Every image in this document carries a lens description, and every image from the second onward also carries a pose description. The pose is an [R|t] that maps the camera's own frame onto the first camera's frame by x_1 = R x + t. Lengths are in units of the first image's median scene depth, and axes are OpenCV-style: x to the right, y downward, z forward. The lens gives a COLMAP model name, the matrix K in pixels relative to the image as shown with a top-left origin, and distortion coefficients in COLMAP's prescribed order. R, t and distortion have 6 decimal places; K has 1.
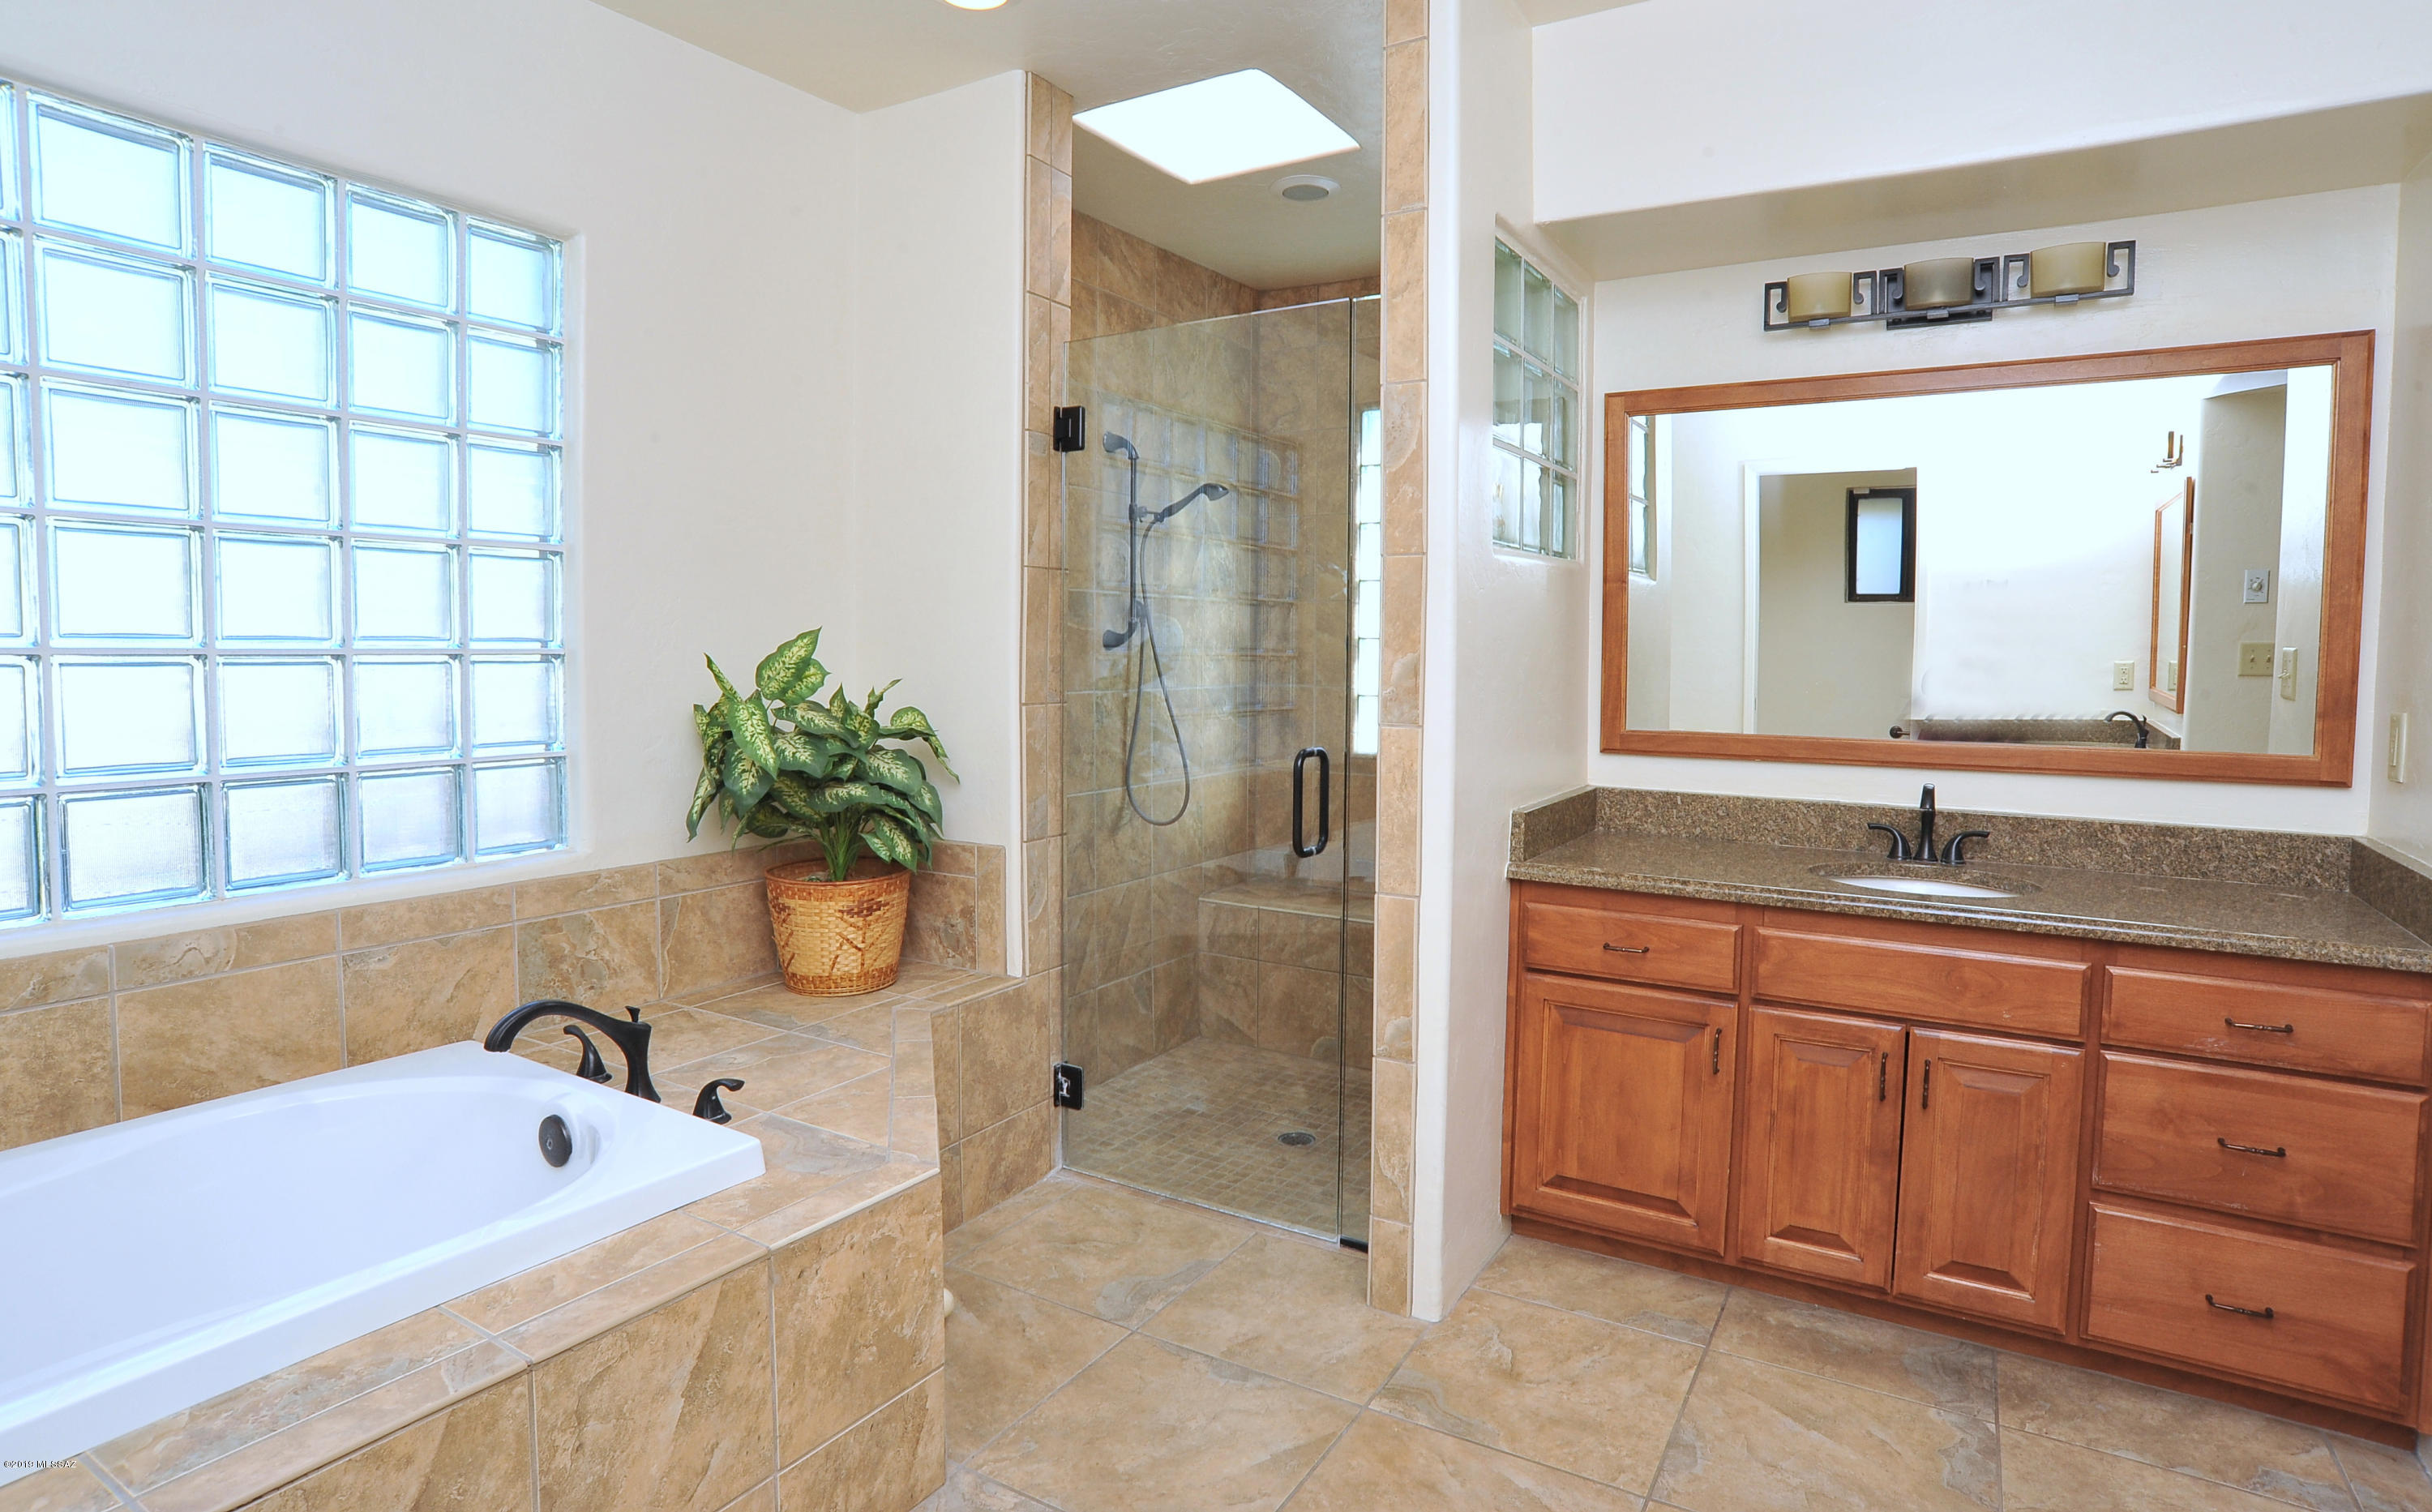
lens RADIAL K [[1287.1, 0, 1076.7], [0, 1287.1, 700.1], [0, 0, 1]] dist [-0.079272, 0.021391]
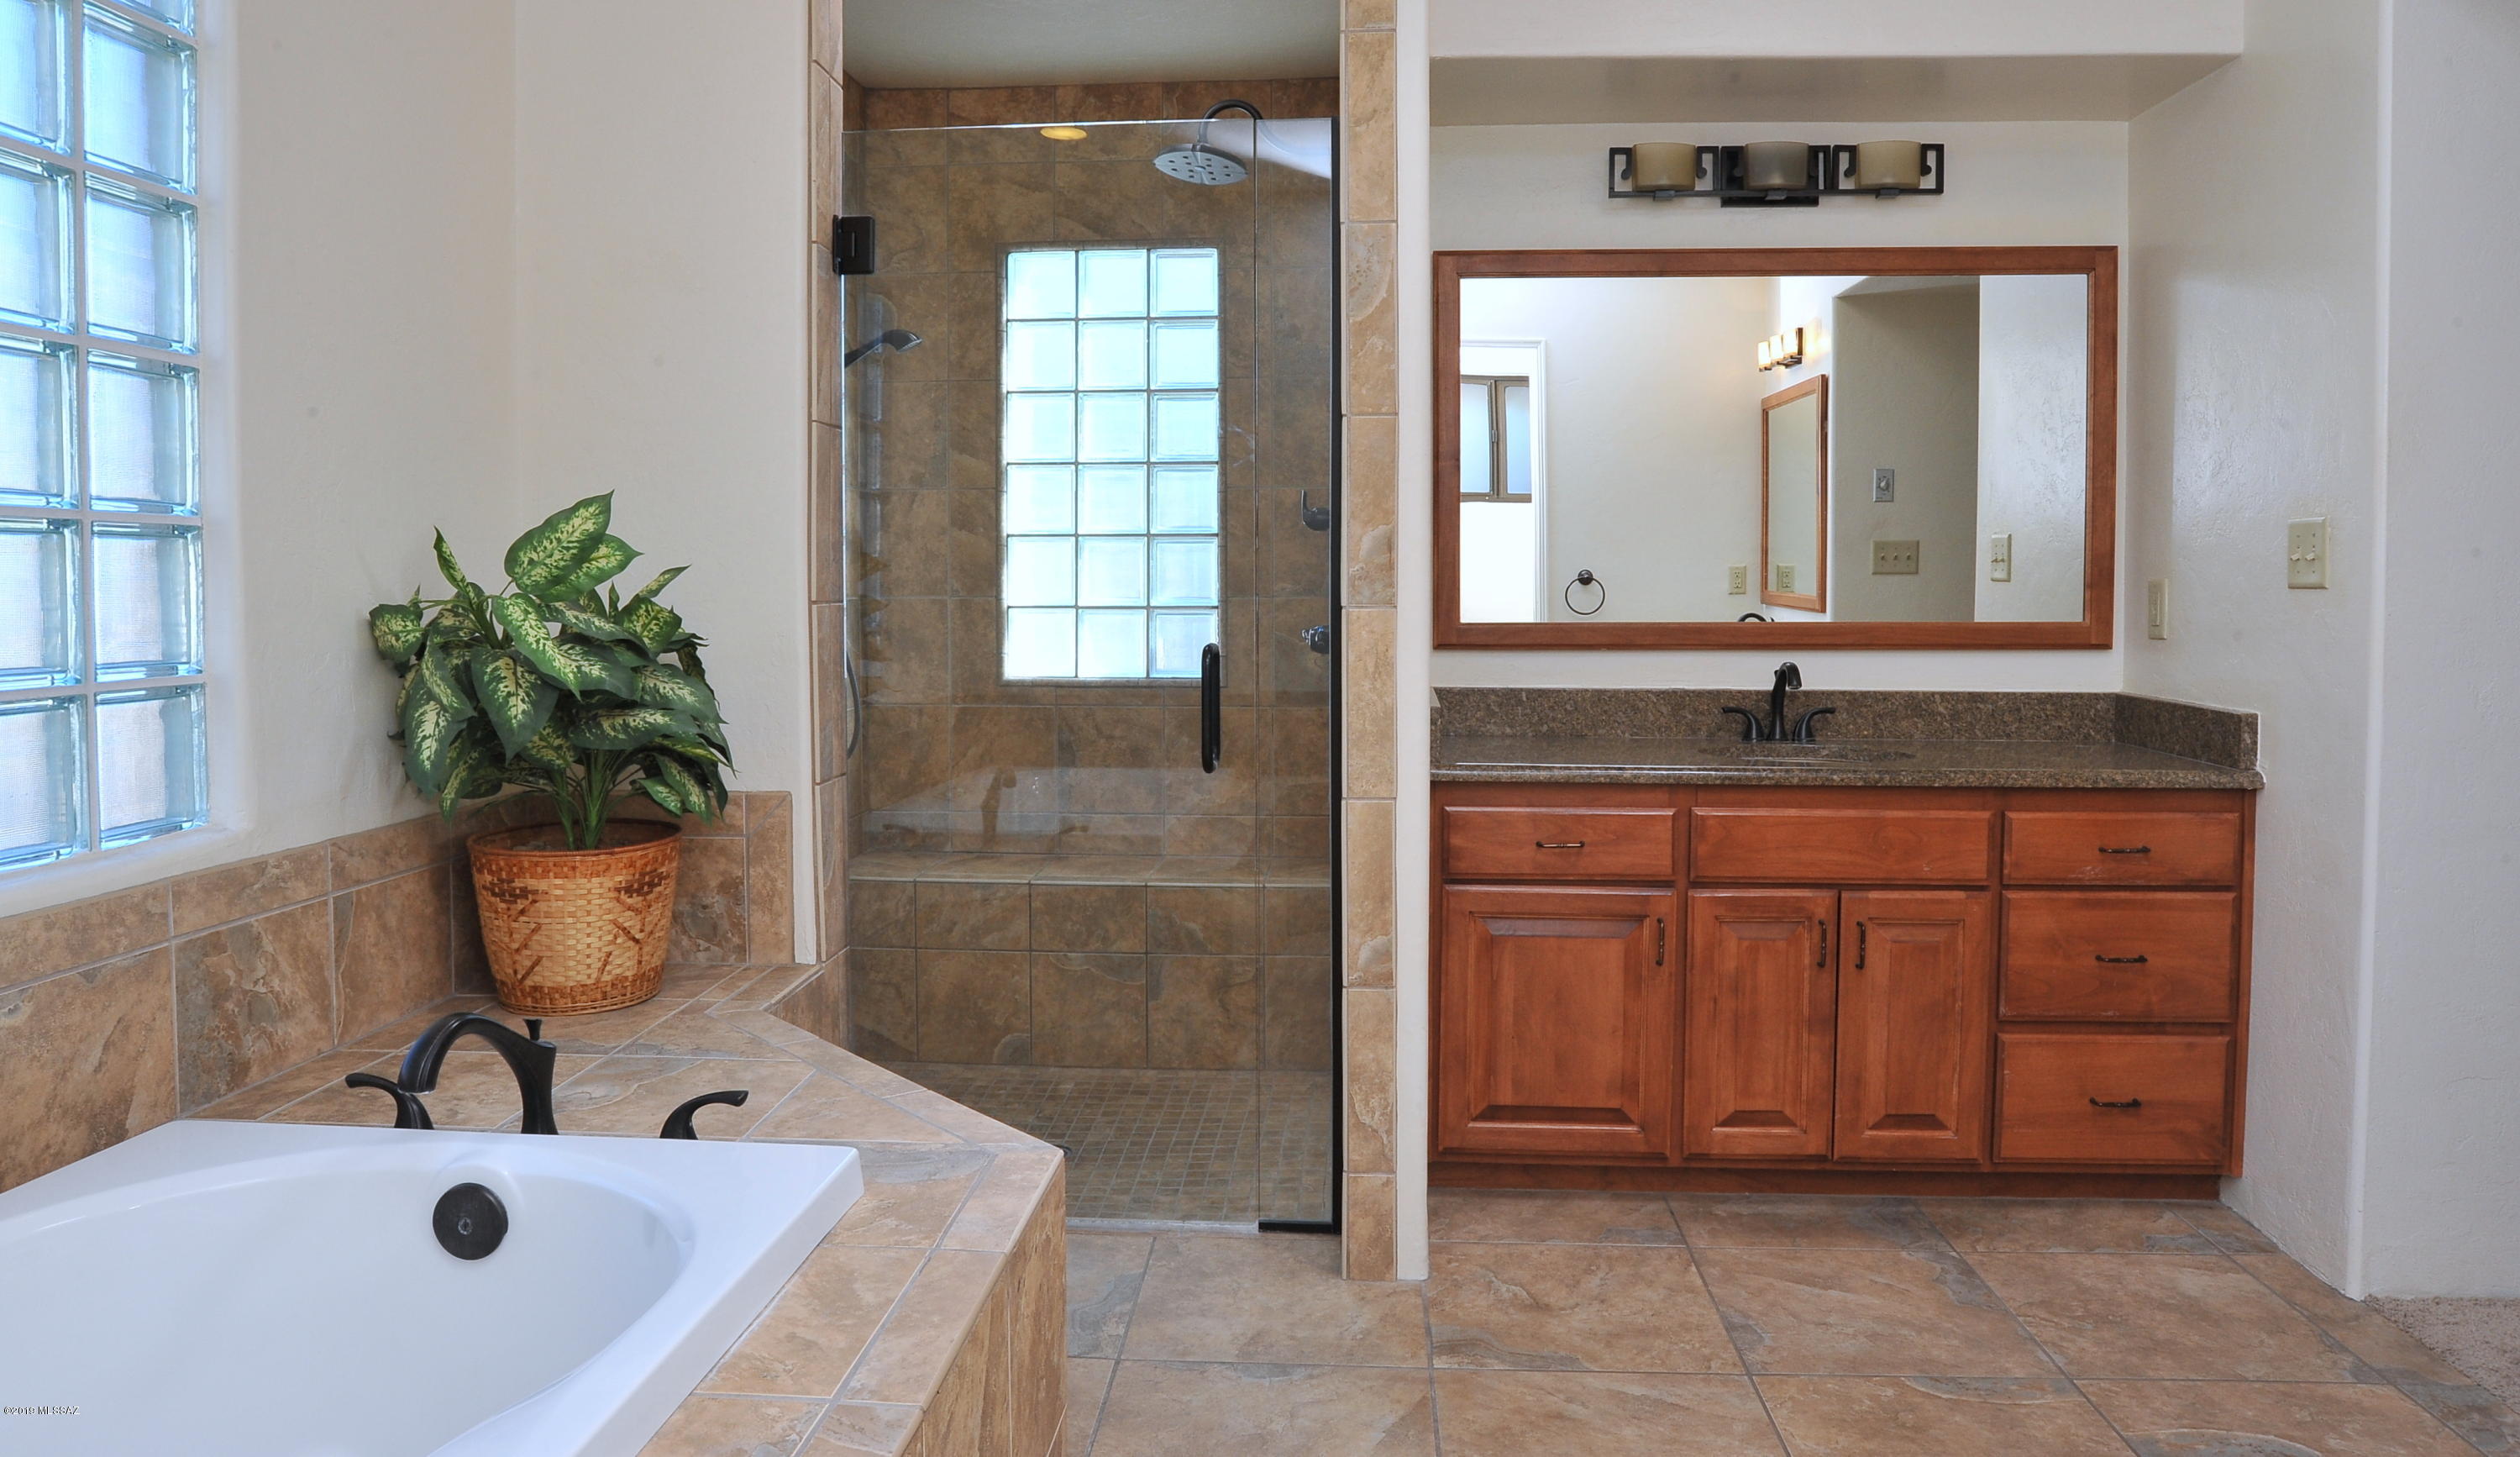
lens RADIAL K [[1782.9, 0, 1039.9], [0, 1782.9, 637.0], [0, 0, 1]] dist [-0.046548, -0.024435]
pose [[0.889894, -0.017811, 0.455820, -0.497150], [0.023658, 0.999695, -0.007125, 0.042361], [-0.455554, 0.017124, 0.890044, 0.005485]]
